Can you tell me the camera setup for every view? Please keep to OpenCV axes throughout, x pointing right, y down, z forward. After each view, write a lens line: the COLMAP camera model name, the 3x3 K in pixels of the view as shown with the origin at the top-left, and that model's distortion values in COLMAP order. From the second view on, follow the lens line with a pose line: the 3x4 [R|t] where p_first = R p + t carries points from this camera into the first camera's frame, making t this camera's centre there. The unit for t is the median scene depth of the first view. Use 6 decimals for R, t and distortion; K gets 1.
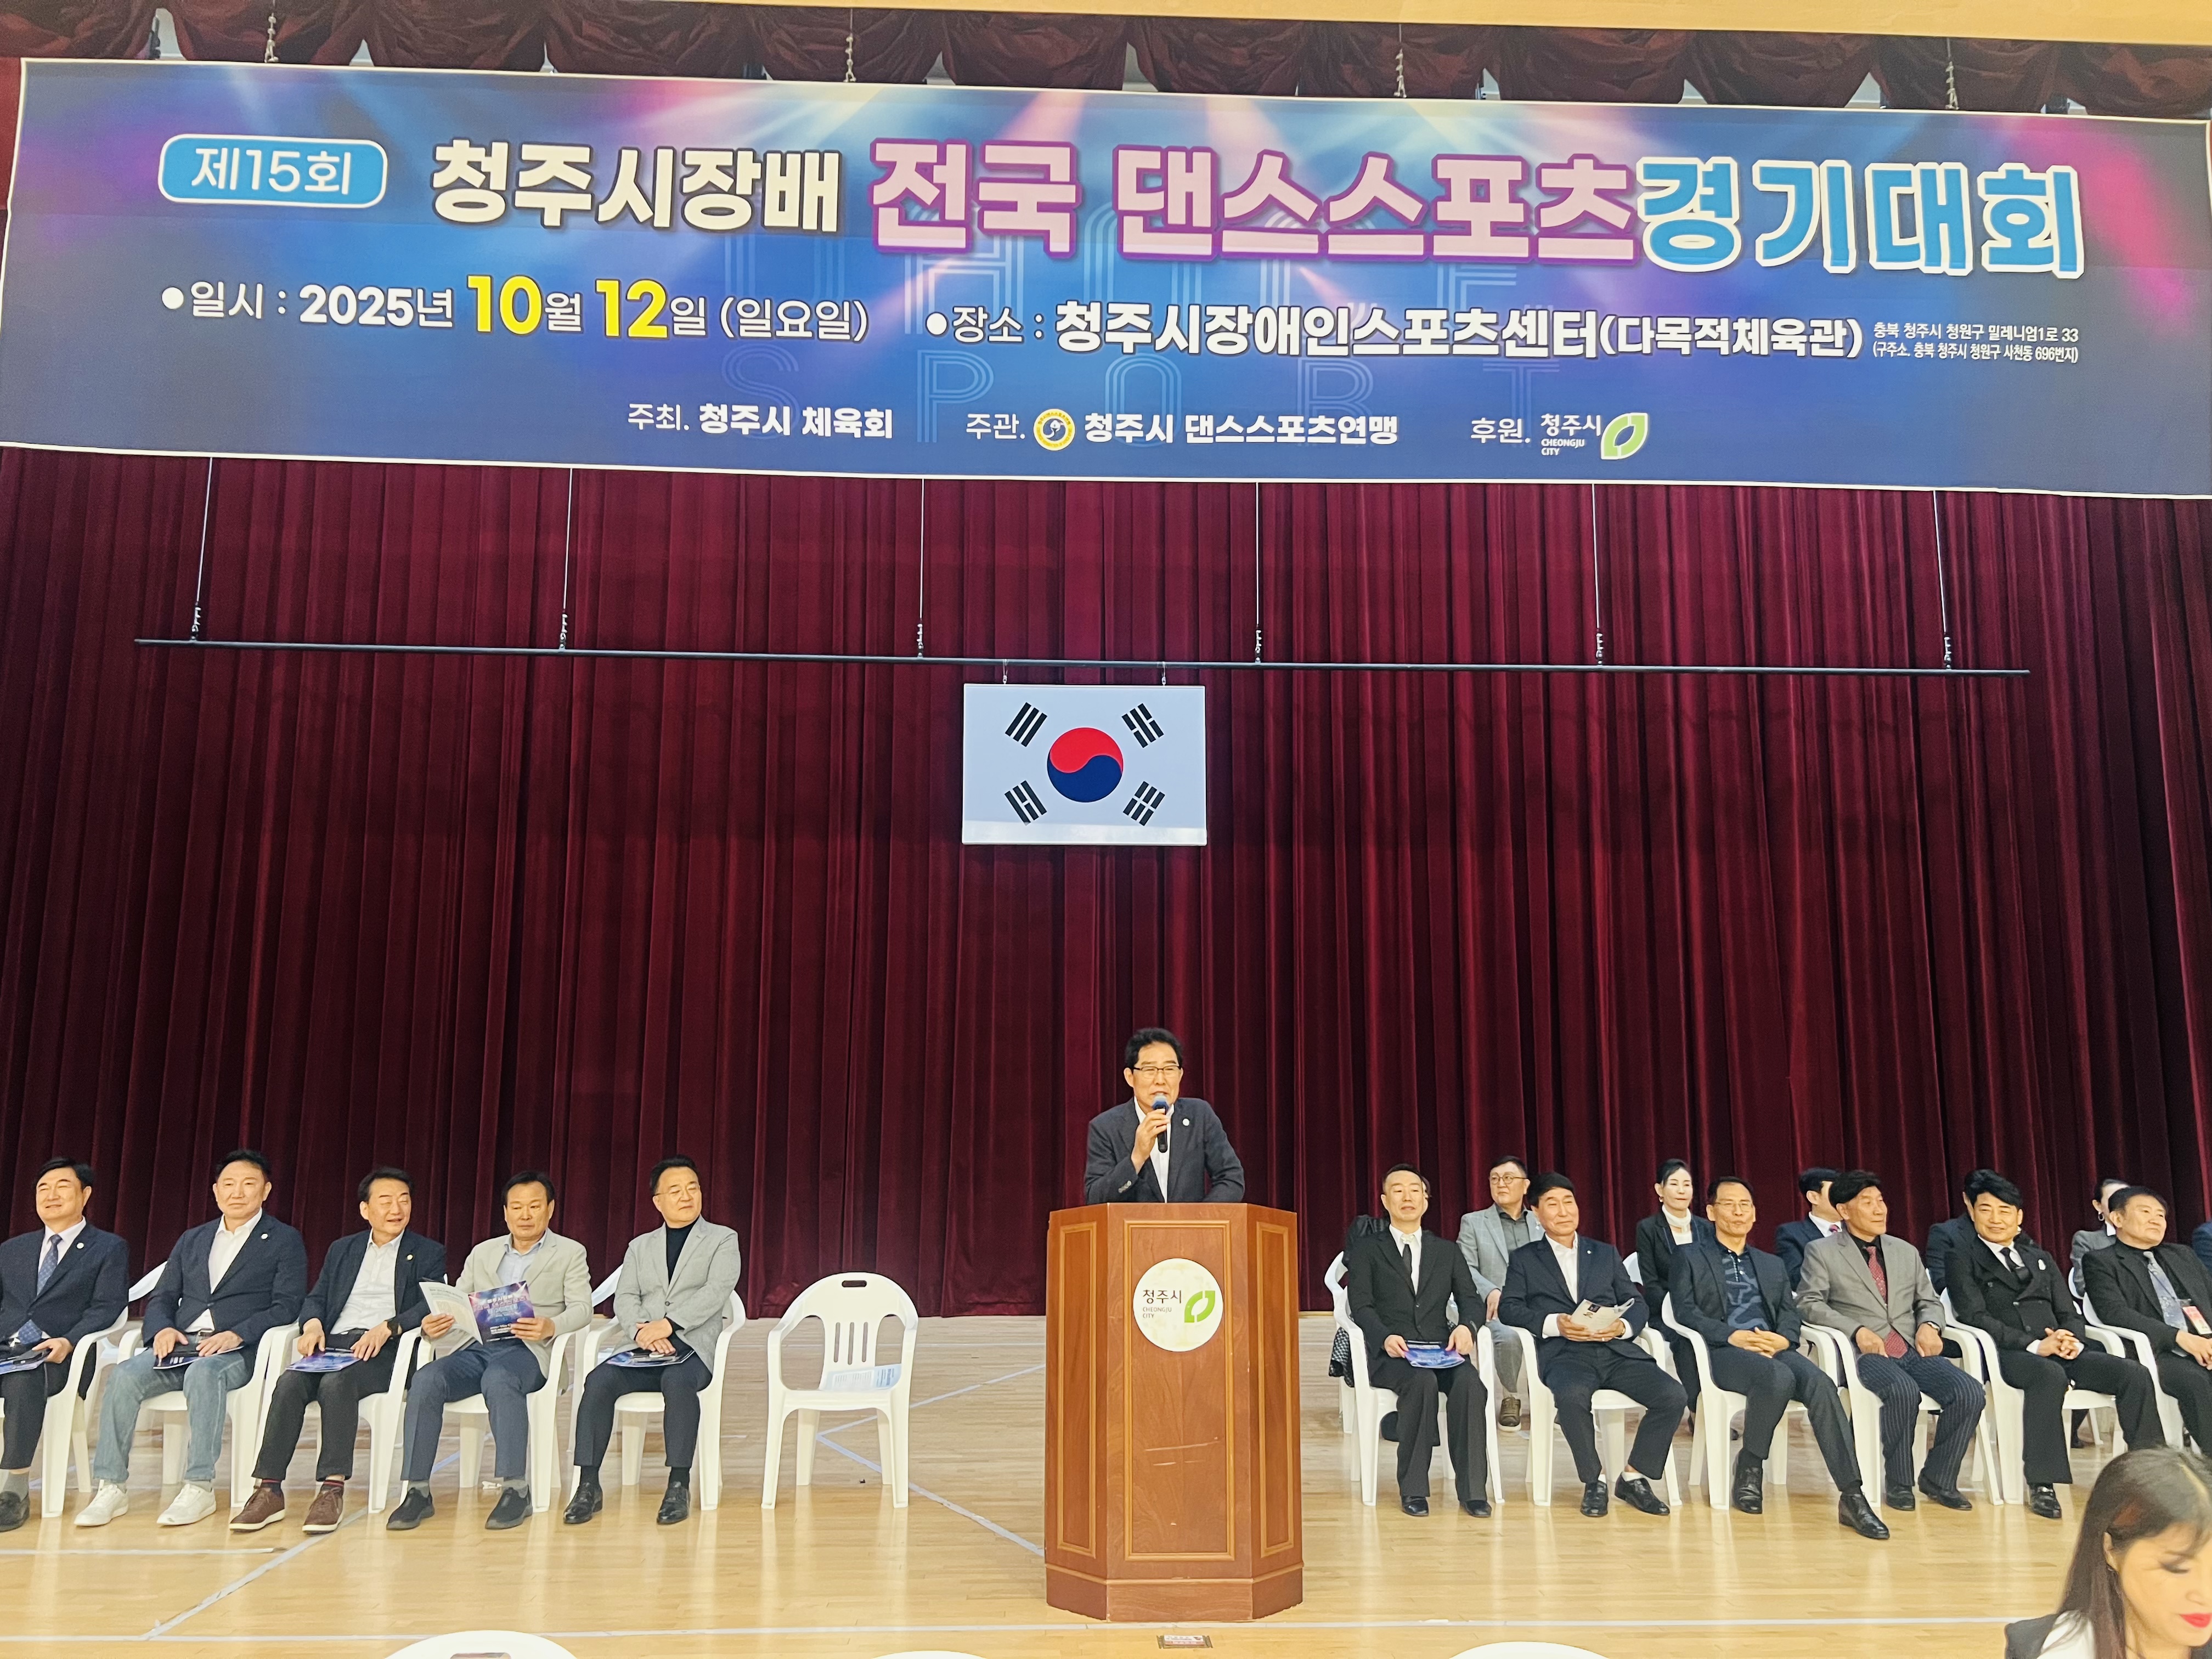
lens RADIAL K [[1674.6, 0, 1095.4], [0, 1674.6, 829.5], [0, 0, 1]] dist [-0.031249, -0.003276]
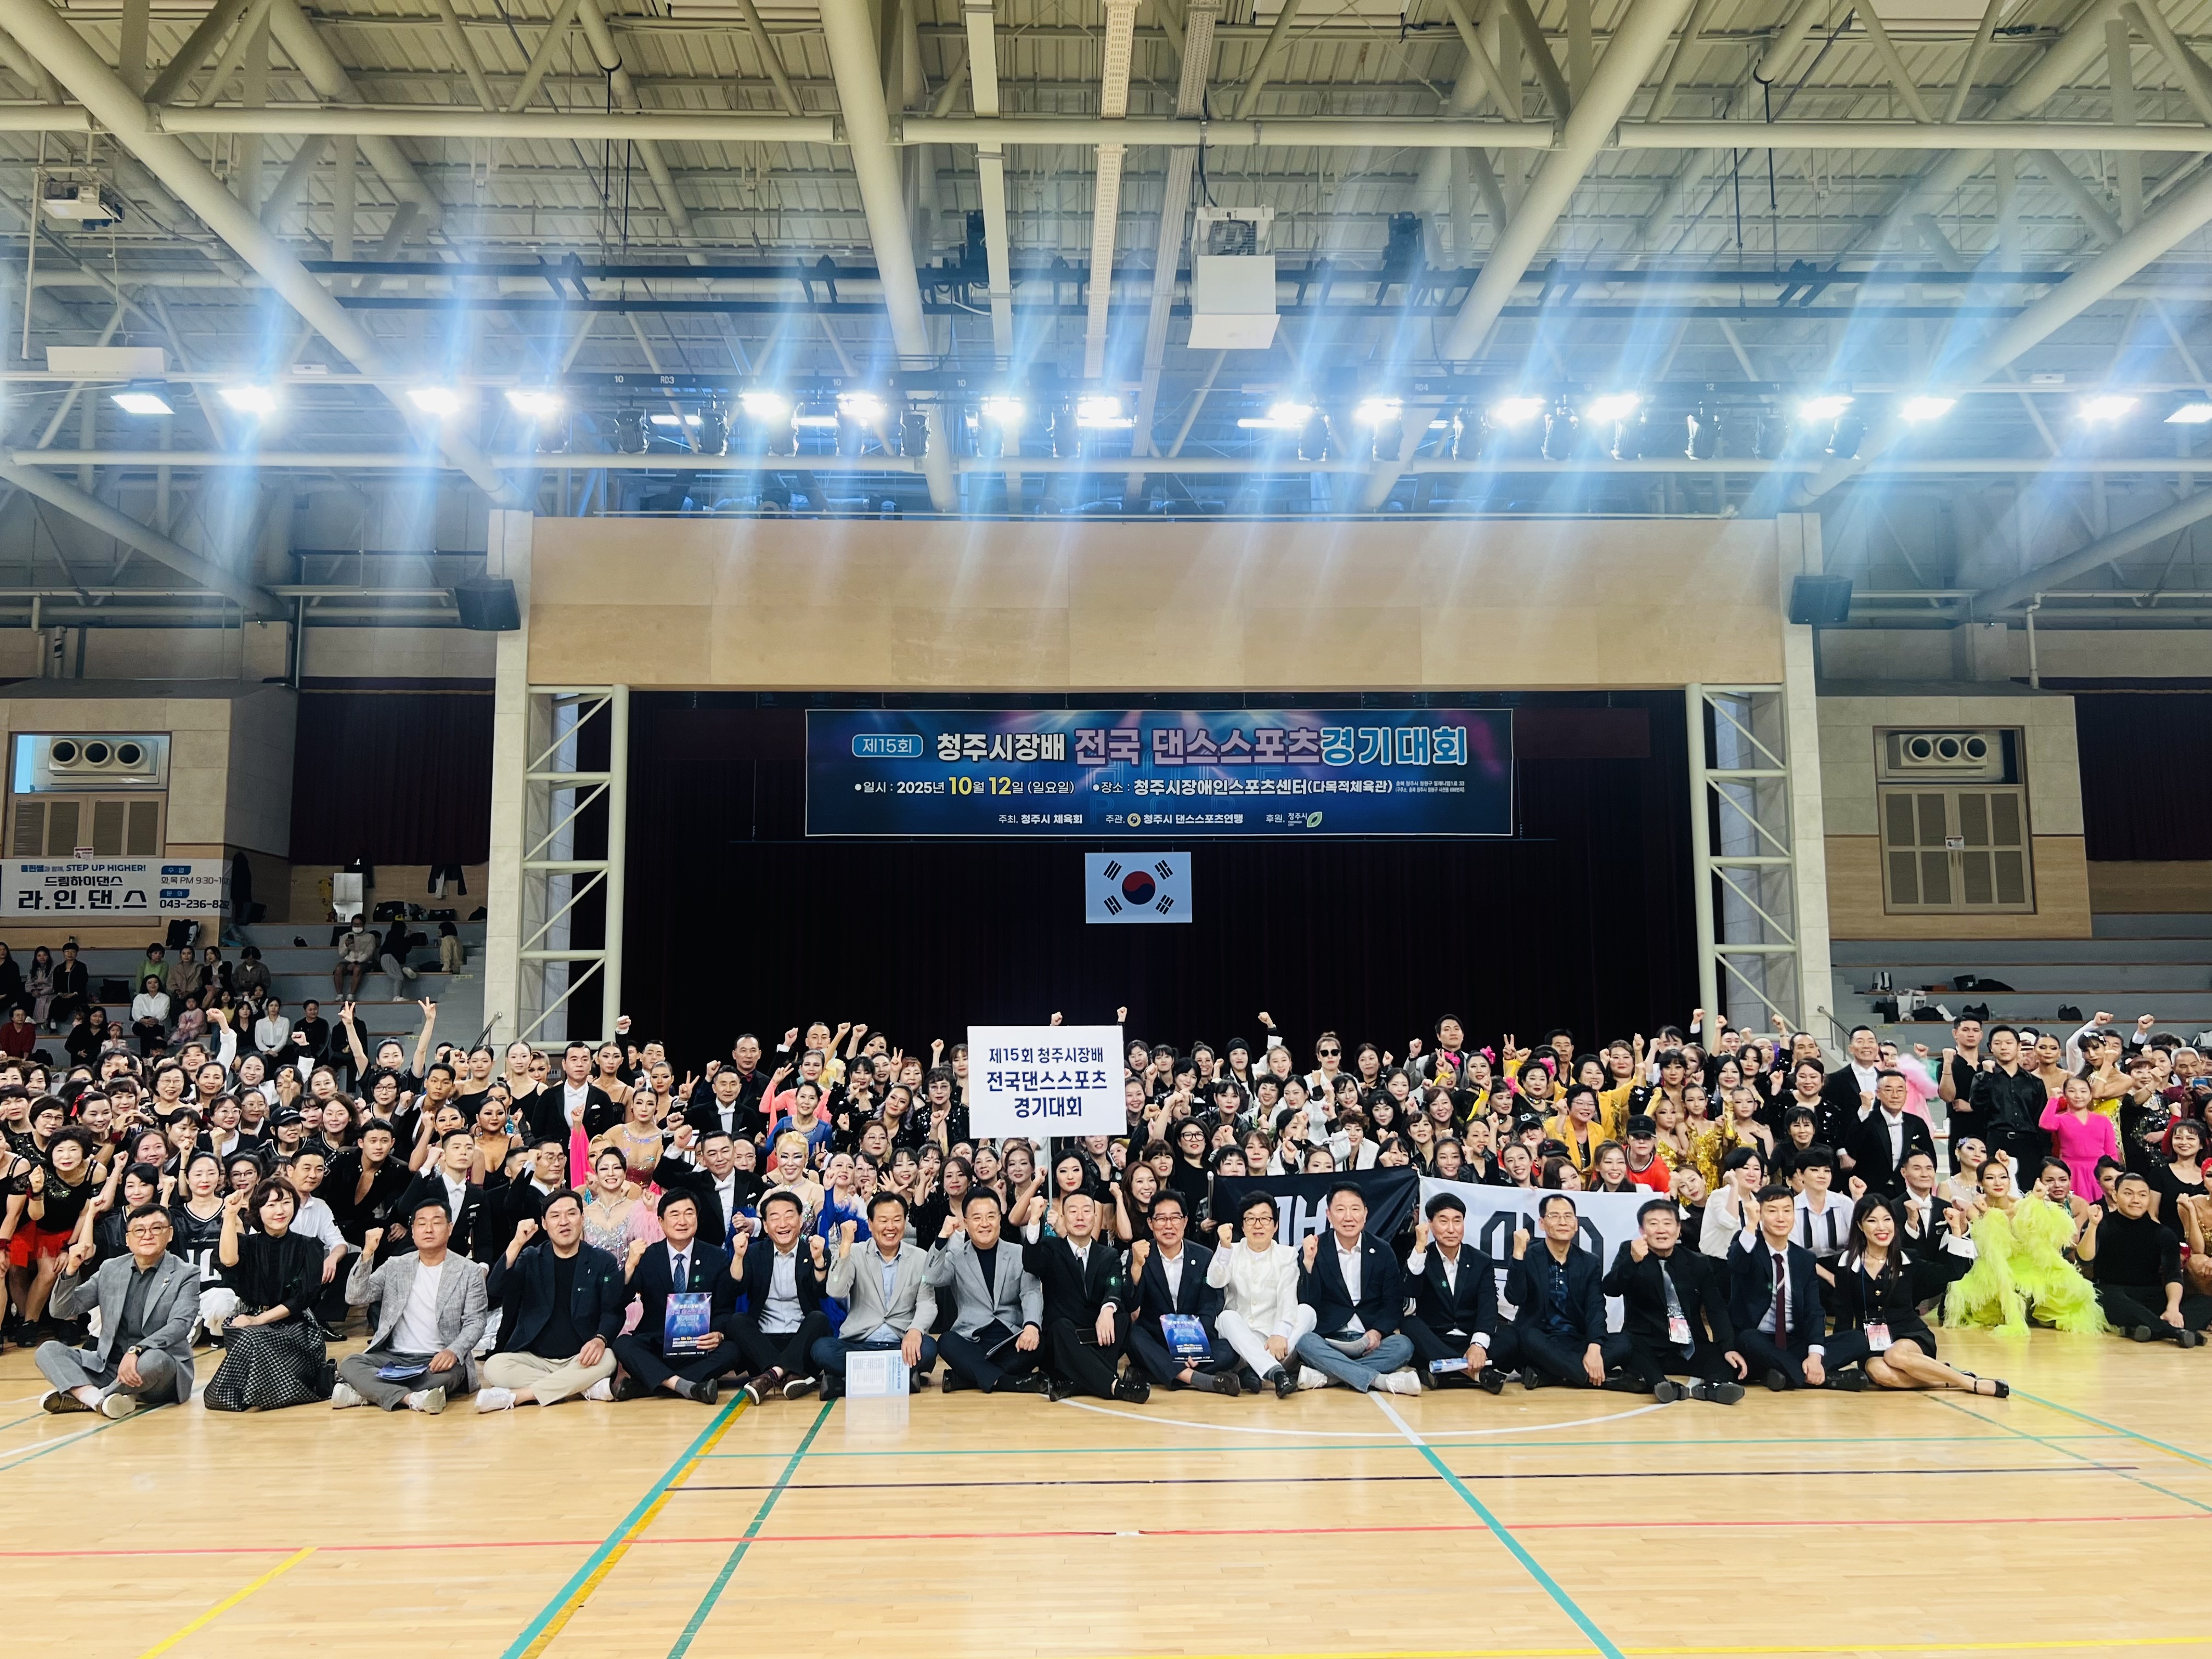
lens RADIAL K [[1747.3, 0, 1112.3], [0, 1747.3, 826.2], [0, 0, 1]] dist [0.006654, 0.007236]
pose [[0.999907, -0.012978, -0.004172, -0.051450], [0.013124, 0.999218, 0.037303, -0.351007], [0.003684, -0.037354, 0.999295, -2.281601]]
